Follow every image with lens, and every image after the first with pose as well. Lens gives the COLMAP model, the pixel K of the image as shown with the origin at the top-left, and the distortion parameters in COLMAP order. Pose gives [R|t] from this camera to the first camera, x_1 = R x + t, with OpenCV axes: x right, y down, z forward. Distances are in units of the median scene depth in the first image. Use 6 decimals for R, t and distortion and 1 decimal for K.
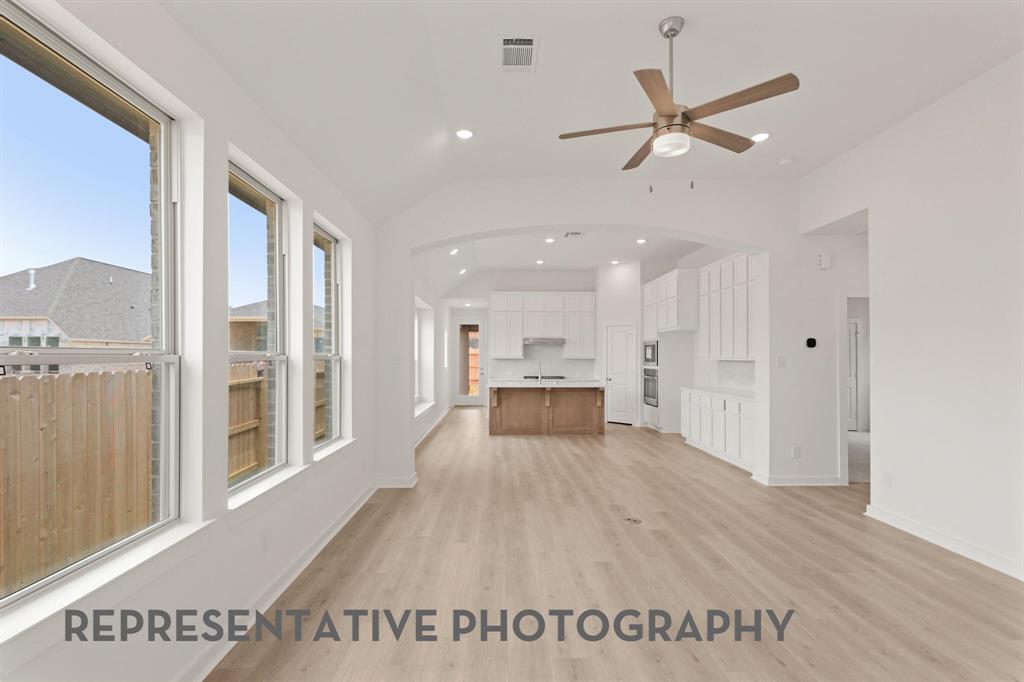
lens RADIAL K [[479.9, 0, 509.0], [0, 479.9, 354.2], [0, 0, 1]] dist [0.001933, 0.000388]
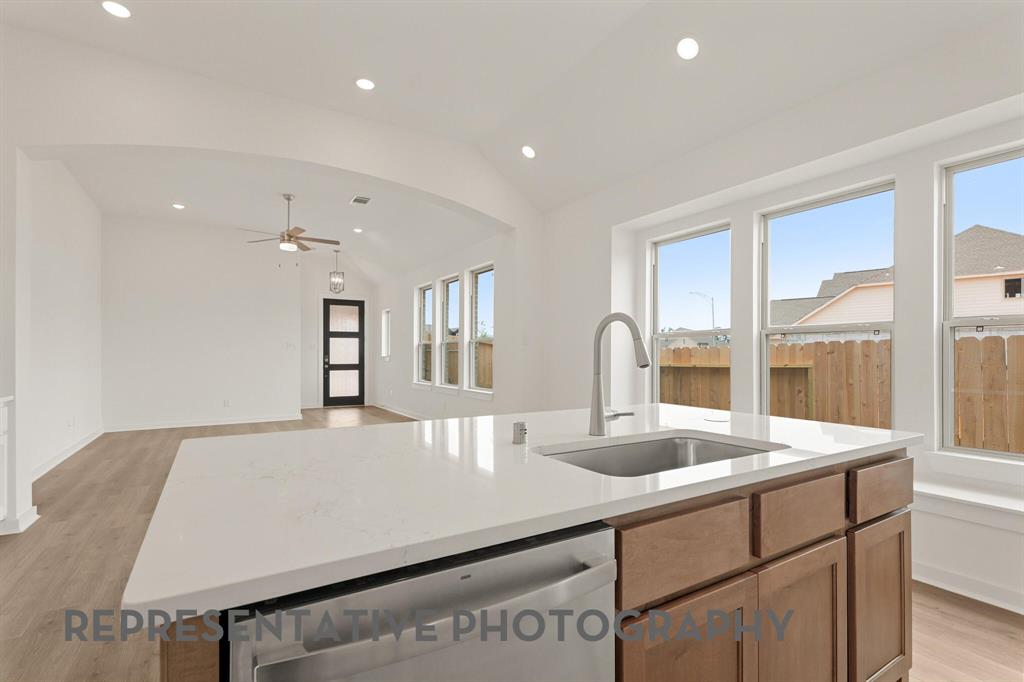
lens RADIAL K [[479.9, 0, 509.0], [0, 479.9, 354.2], [0, 0, 1]] dist [0.001933, 0.000388]
pose [[-0.867933, -0.003627, -0.496668, 0.235563], [-0.000347, 0.999978, -0.006696, 0.040380], [0.496681, -0.005640, -0.867915, 1.477937]]
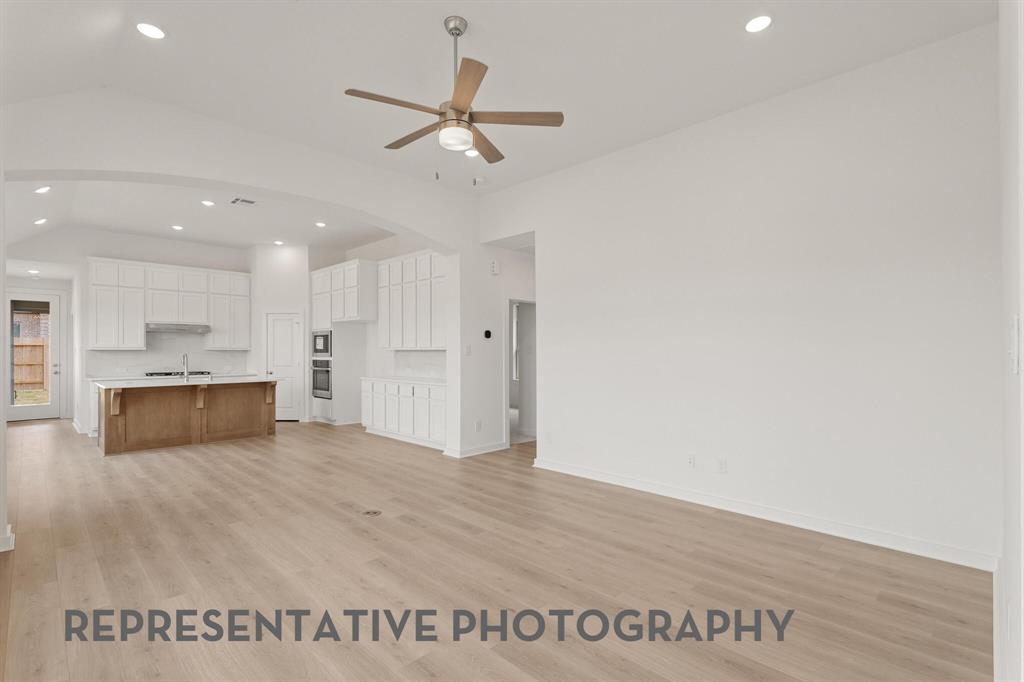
lens RADIAL K [[478.8, 0, 514.9], [0, 478.8, 350.0], [0, 0, 1]] dist [0.000266, 0.000597]
pose [[0.719271, -0.001530, 0.694728, -0.124373], [-0.001683, 0.999991, 0.003945, 0.008742], [-0.694728, -0.004007, 0.719262, 0.066089]]
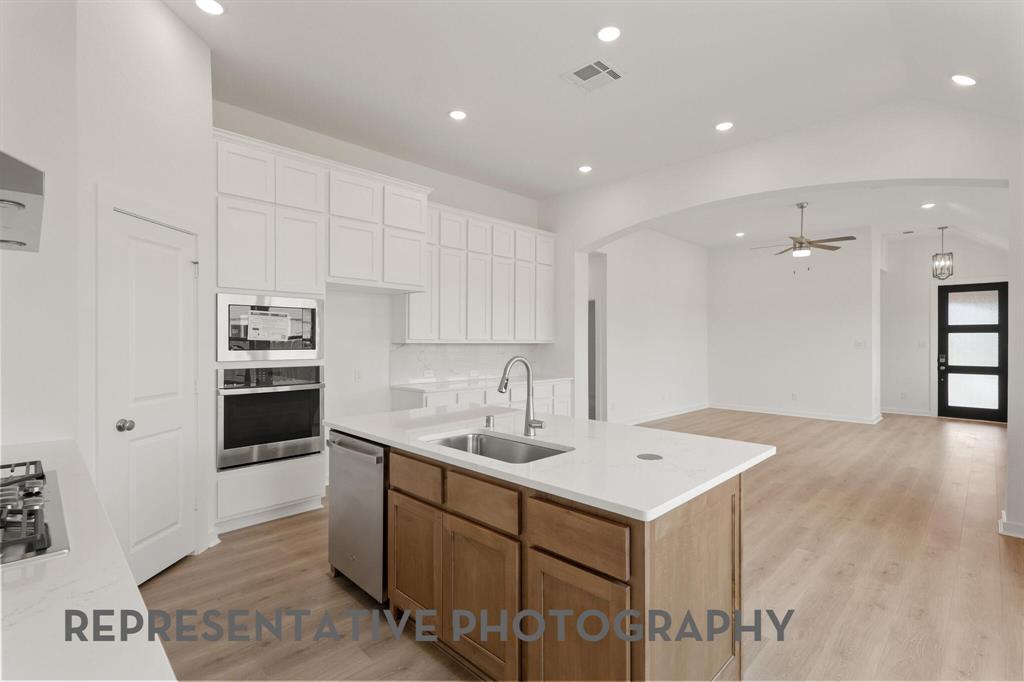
lens RADIAL K [[475.4, 0, 509.1], [0, 475.4, 343.9], [0, 0, 1]] dist [-0.000173, 0.000248]
pose [[-0.687320, -0.008067, 0.726310, -0.161791], [-0.008924, 0.999957, 0.002662, 0.011603], [-0.726300, -0.004651, -0.687363, 1.551326]]
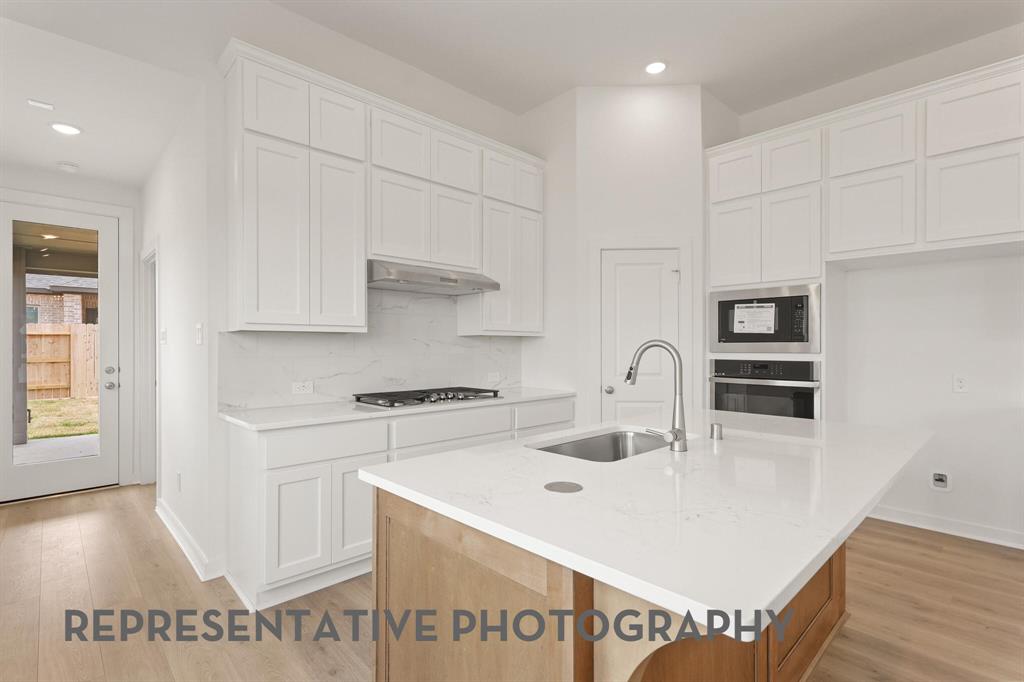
lens RADIAL K [[485.9, 0, 509.9], [0, 485.9, 346.9], [0, 0, 1]] dist [0.004828, 0.000708]
pose [[0.742673, -0.003692, 0.669644, -0.156709], [-0.002774, 0.999959, 0.008589, 0.023108], [-0.669649, -0.008236, 0.742632, 1.164596]]
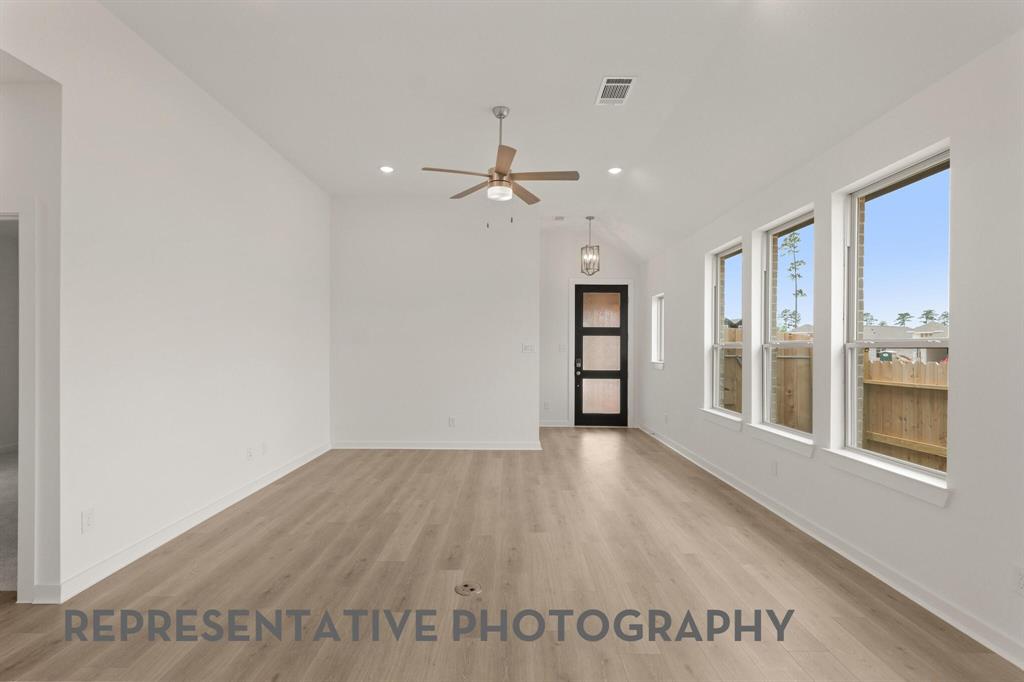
lens RADIAL K [[475.4, 0, 509.1], [0, 475.4, 343.9], [0, 0, 1]] dist [-0.000173, 0.000248]
pose [[-0.999564, -0.008141, 0.028375, 0.112285], [-0.008451, 0.999906, -0.010822, 0.010460], [-0.028284, -0.011057, -0.999539, 1.004878]]
